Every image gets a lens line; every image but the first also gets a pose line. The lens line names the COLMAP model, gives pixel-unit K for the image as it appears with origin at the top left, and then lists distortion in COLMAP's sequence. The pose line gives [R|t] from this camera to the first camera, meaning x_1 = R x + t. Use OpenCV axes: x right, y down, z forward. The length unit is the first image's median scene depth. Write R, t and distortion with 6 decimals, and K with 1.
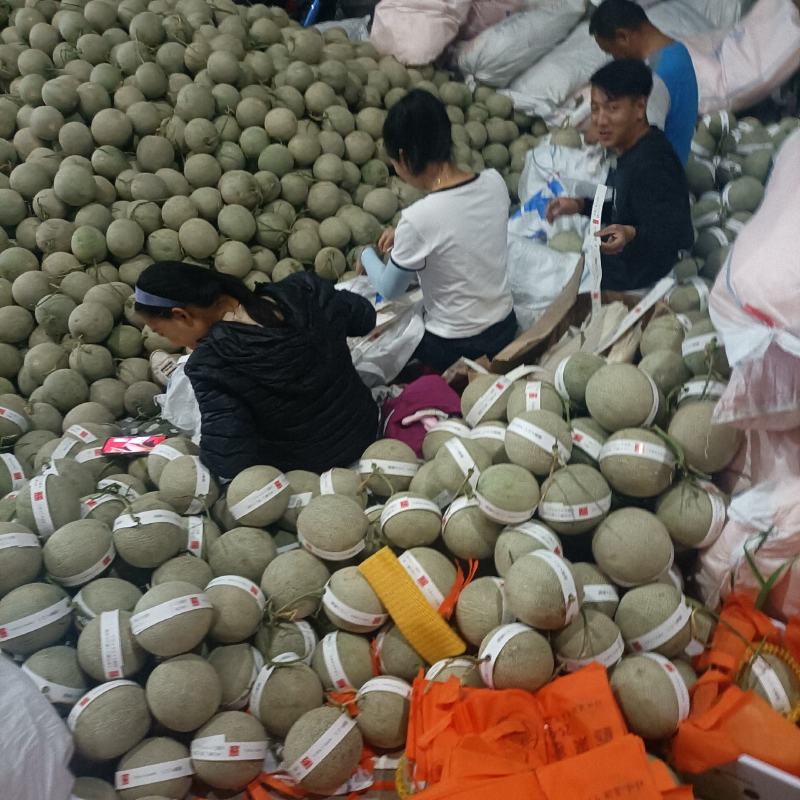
lens RADIAL K [[772.7, 0, 400.0], [0, 772.7, 400.0], [0, 0, 1]] dist [0.033632, -0.025315]
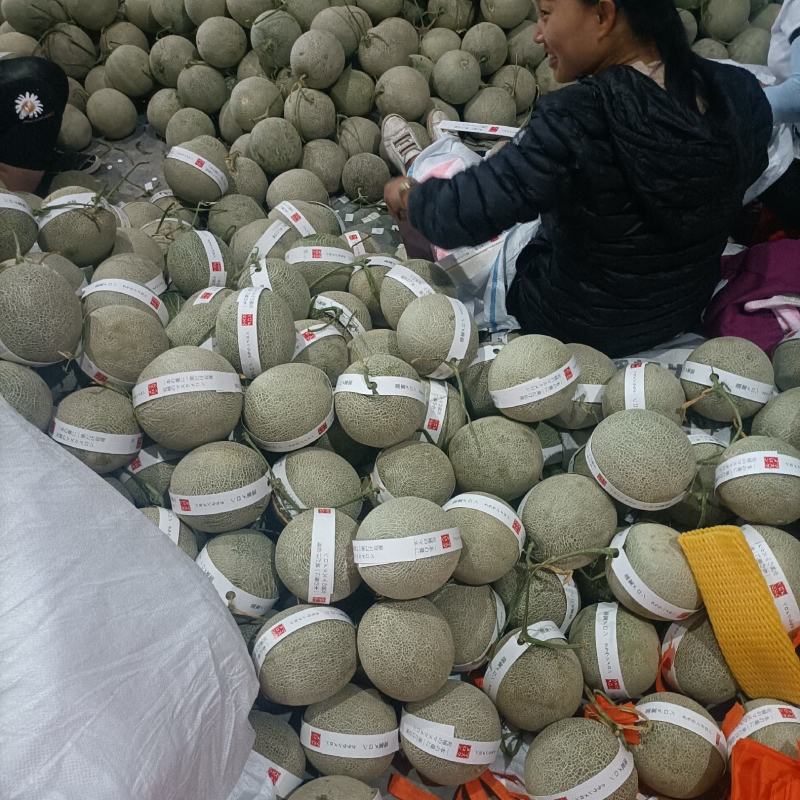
lens RADIAL K [[772.7, 0, 400.0], [0, 772.7, 400.0], [0, 0, 1]] dist [0.033632, -0.025315]
pose [[0.959593, 0.243416, -0.141171, -0.199646], [-0.193726, 0.935350, 0.295958, -0.043171], [0.204085, -0.256651, 0.944711, 0.318098]]
